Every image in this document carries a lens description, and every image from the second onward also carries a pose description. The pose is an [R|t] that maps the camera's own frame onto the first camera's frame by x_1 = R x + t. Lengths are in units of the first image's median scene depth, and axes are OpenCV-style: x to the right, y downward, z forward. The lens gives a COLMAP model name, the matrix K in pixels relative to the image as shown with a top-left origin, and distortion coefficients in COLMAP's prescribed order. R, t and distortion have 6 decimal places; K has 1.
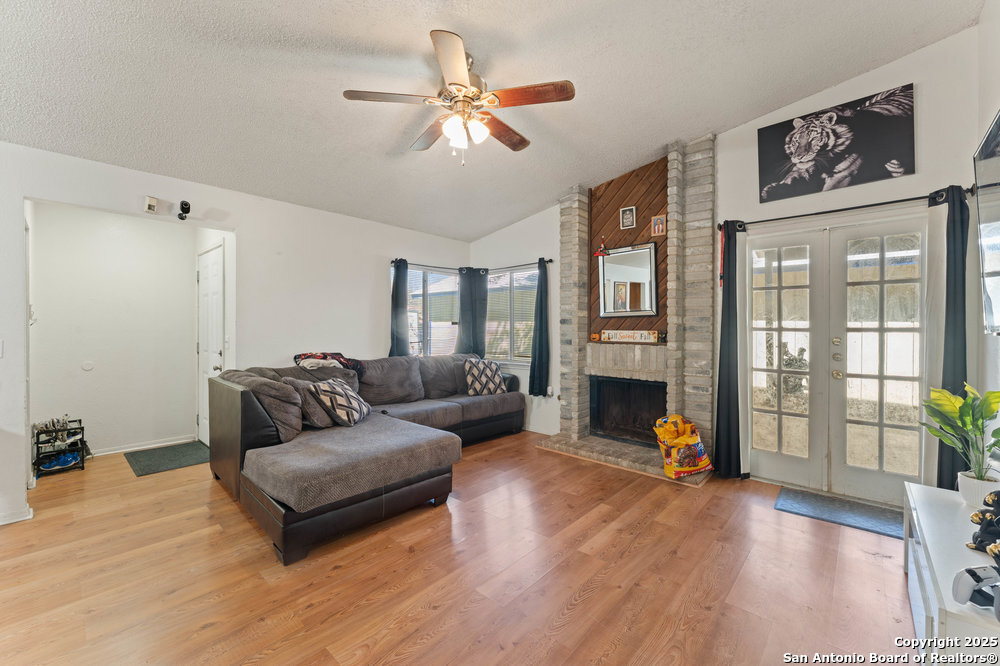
lens RADIAL K [[401.6, 0, 496.2], [0, 401.6, 335.5], [0, 0, 1]] dist [-0.001977, -0.000283]
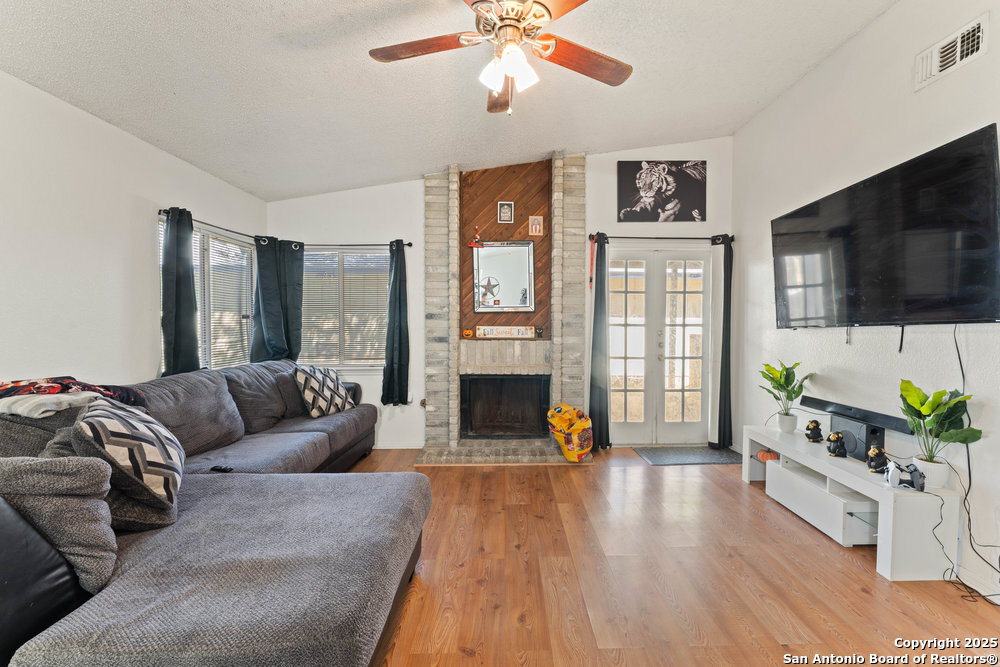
lens RADIAL K [[411.6, 0, 512.9], [0, 411.6, 333.1], [0, 0, 1]] dist [-0.001712, -0.000500]
pose [[0.718534, -0.022787, 0.695119, -0.385034], [0.011548, 0.999716, 0.020835, -0.017140], [-0.695396, -0.006943, 0.718593, 0.267182]]
